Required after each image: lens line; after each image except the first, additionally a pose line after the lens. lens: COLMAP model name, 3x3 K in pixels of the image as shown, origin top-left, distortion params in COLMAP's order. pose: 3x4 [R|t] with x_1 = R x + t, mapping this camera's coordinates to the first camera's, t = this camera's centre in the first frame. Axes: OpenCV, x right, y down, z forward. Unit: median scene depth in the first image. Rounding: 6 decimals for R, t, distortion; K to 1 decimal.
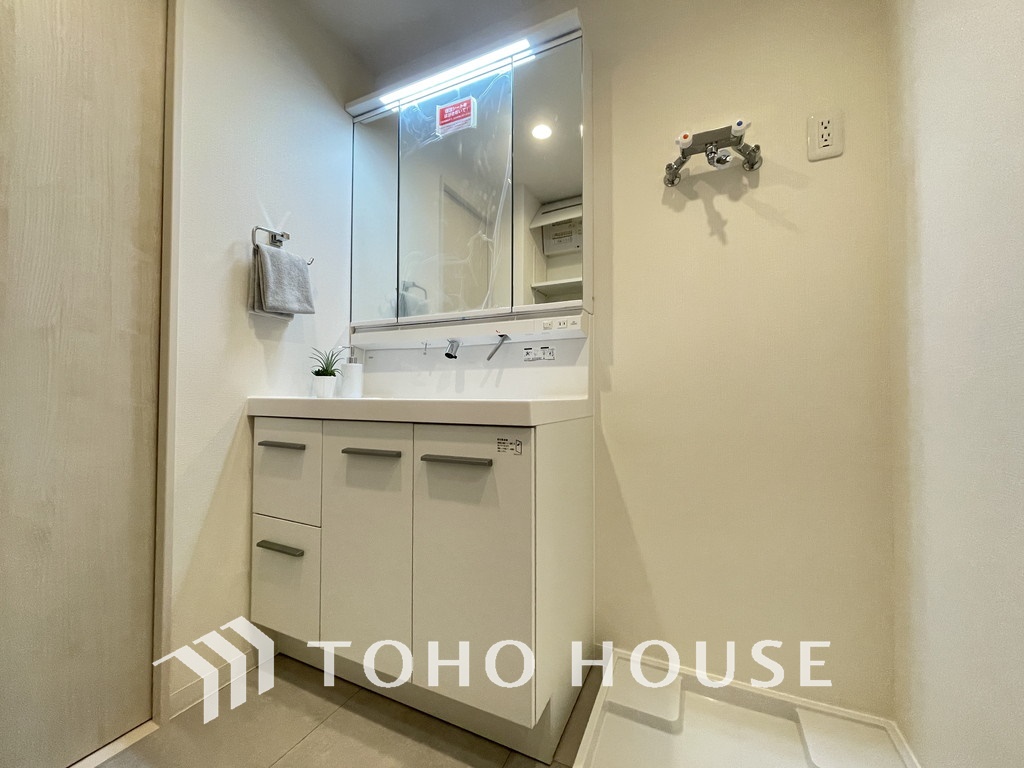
lens RADIAL K [[410.5, 0, 504.6], [0, 410.5, 387.1], [0, 0, 1]] dist [-0.000644, -0.000086]
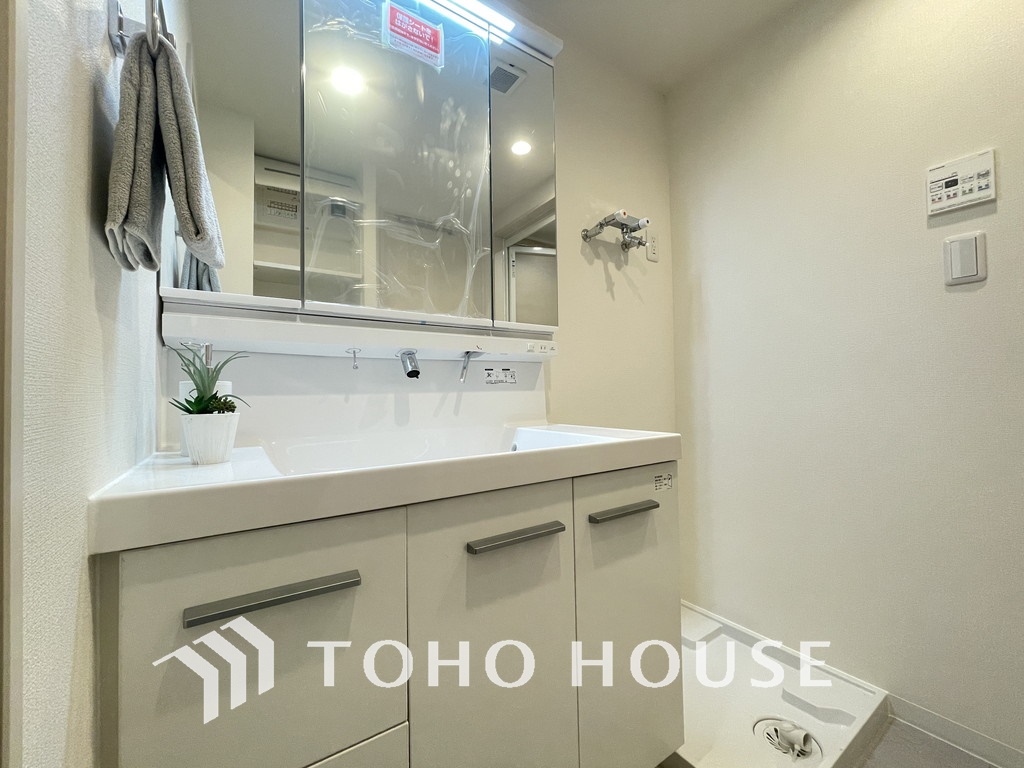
lens RADIAL K [[410.5, 0, 508.3], [0, 410.5, 385.6], [0, 0, 1]] dist [-0.000644, -0.000086]
pose [[0.516151, 0.006569, 0.856472, -0.685224], [0.001865, 0.999960, -0.008793, -0.053449], [-0.856495, 0.006136, 0.516118, 0.536310]]
